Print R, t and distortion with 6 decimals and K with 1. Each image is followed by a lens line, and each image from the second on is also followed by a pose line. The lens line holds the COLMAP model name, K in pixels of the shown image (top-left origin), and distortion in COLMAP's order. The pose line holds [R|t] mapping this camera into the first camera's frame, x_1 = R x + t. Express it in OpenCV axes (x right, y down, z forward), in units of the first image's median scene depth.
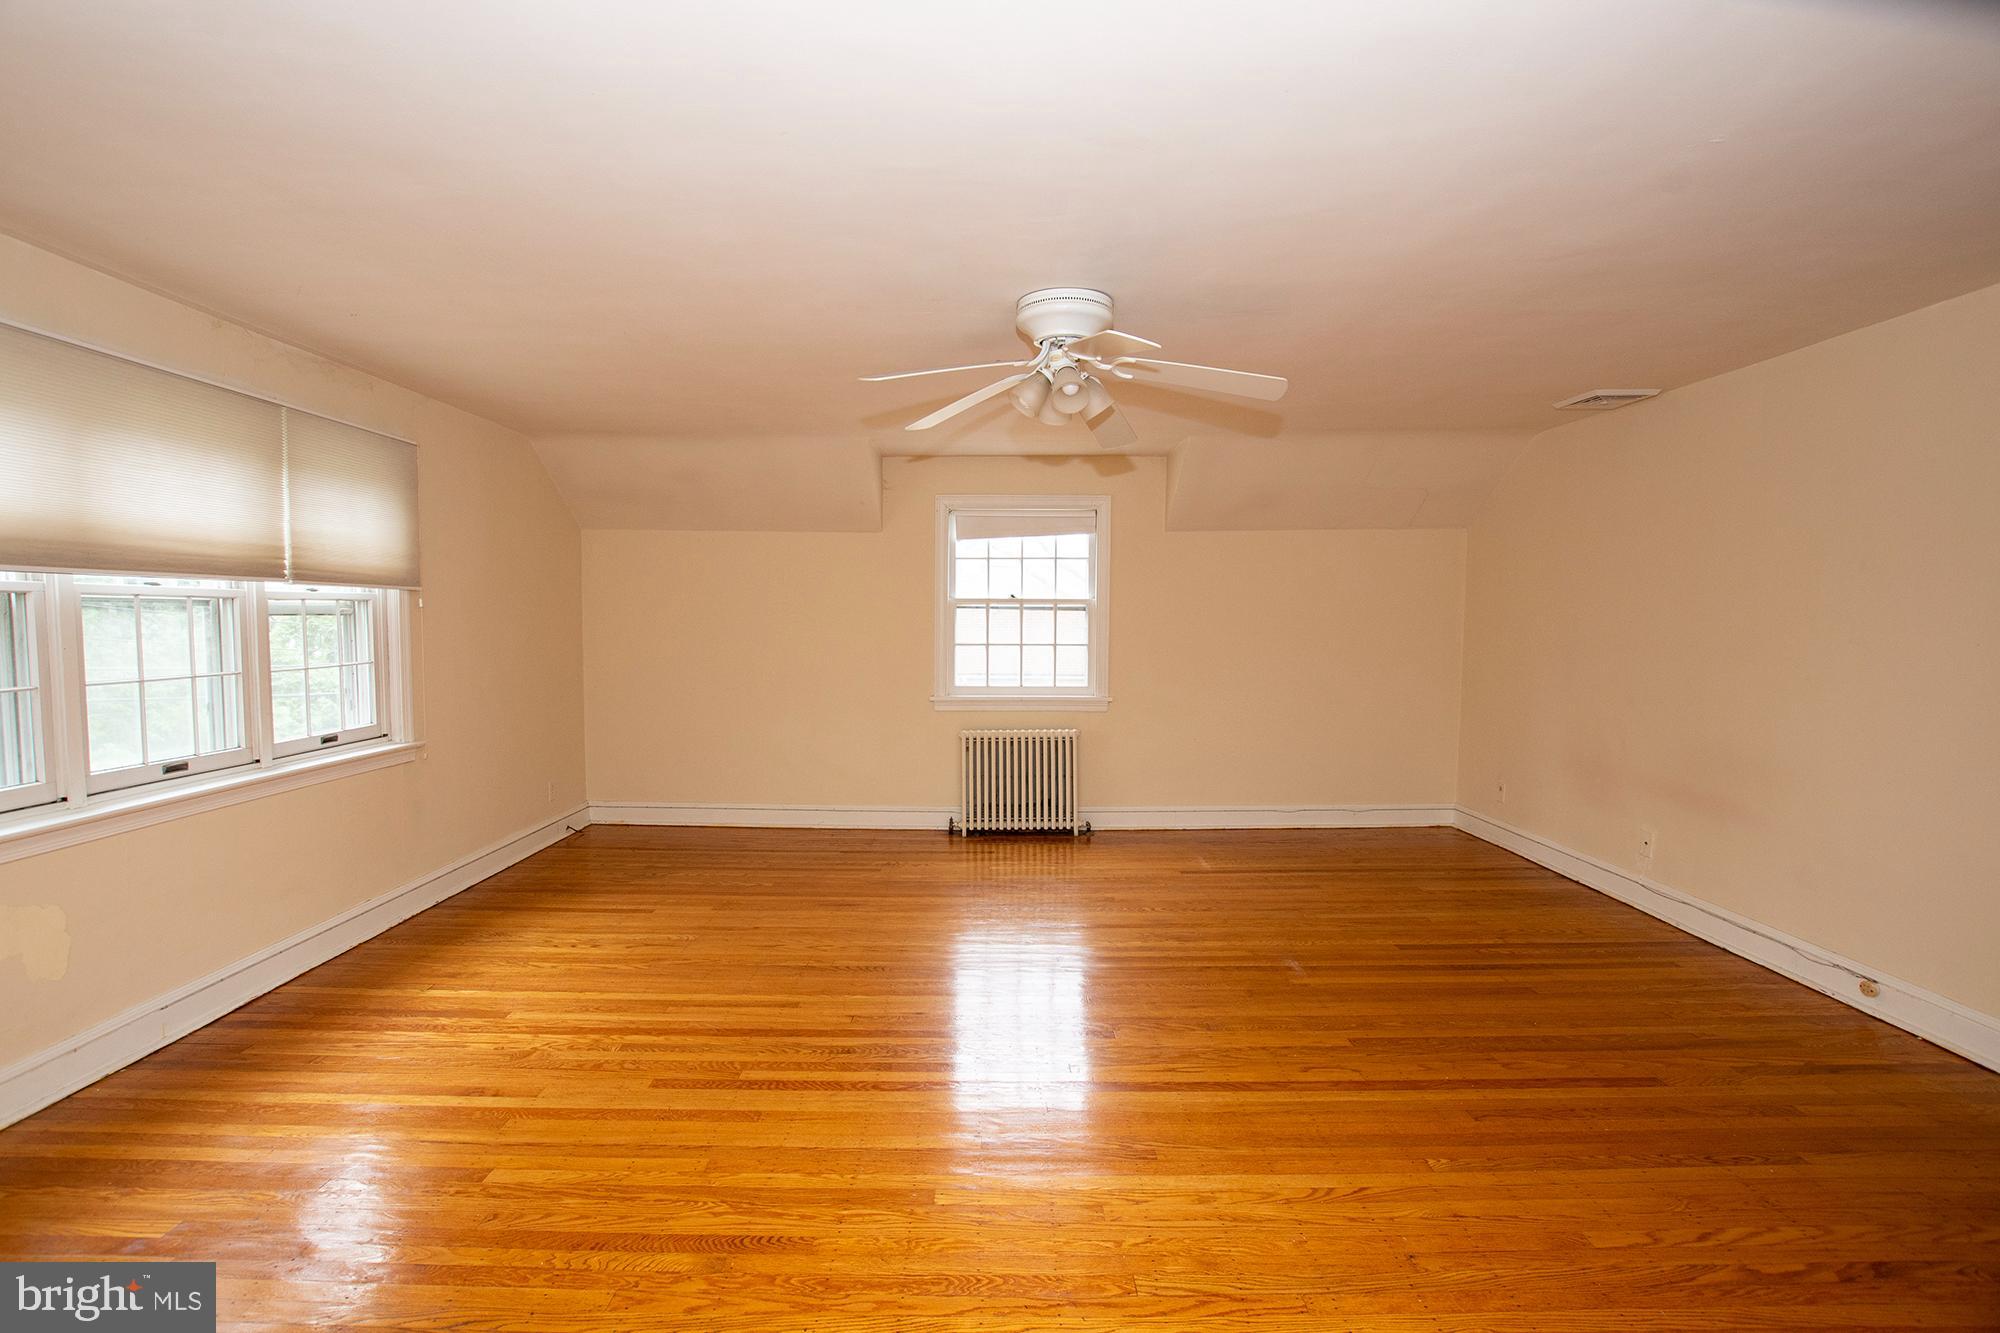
lens RADIAL K [[908.2, 0, 994.6], [0, 908.2, 664.3], [0, 0, 1]] dist [-0.039067, 0.000127]
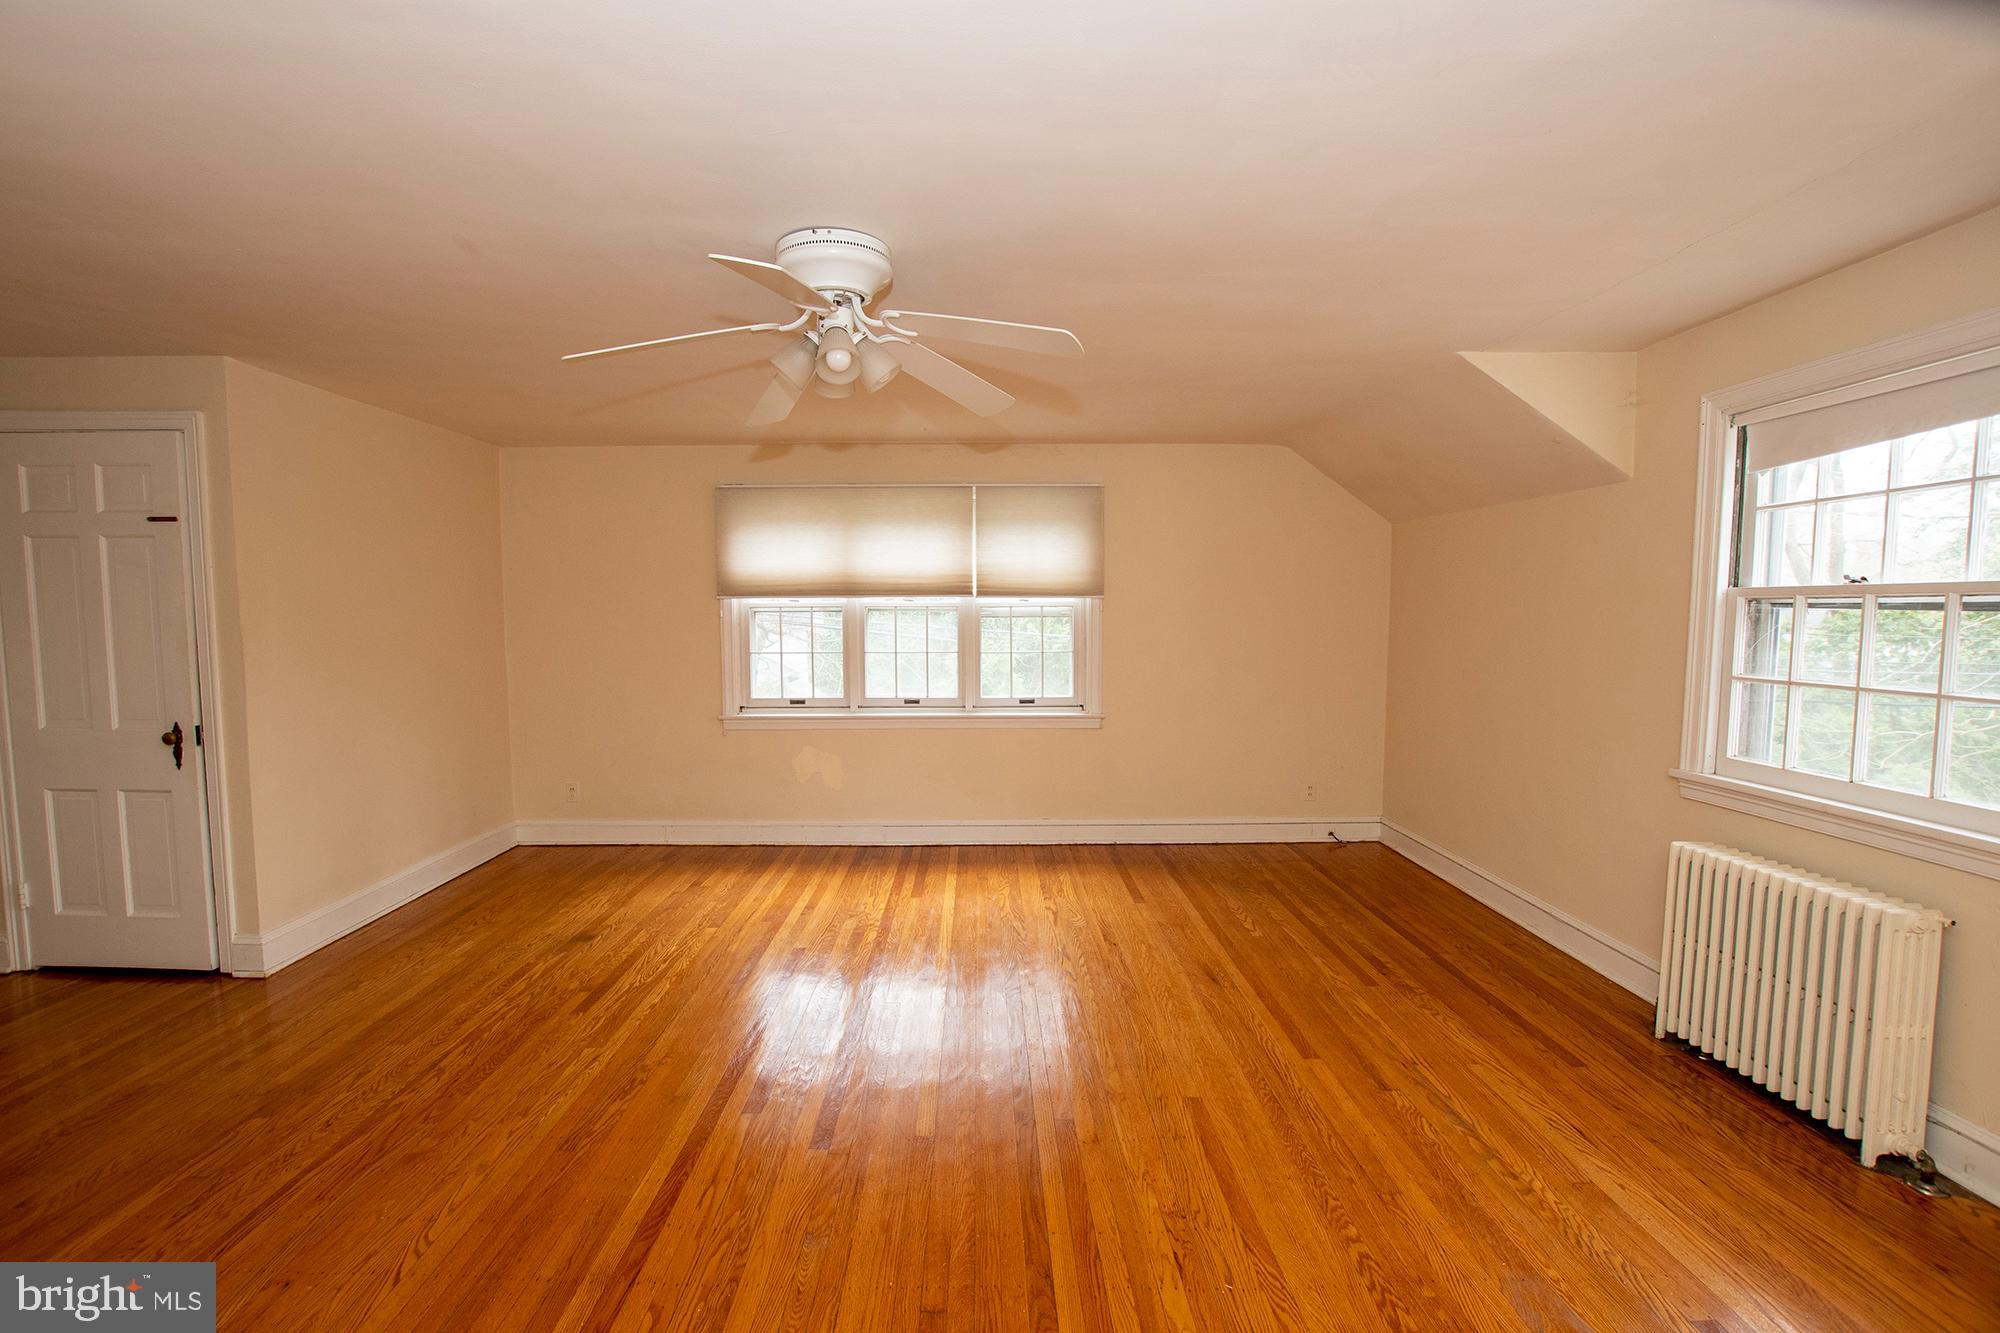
lens RADIAL K [[908.2, 0, 994.6], [0, 908.2, 664.3], [0, 0, 1]] dist [-0.039067, 0.000127]
pose [[-0.022536, 0.057290, -0.998103, 0.834501], [-0.048542, 0.997117, 0.058329, -0.068479], [0.998567, 0.049765, -0.019690, 1.068641]]
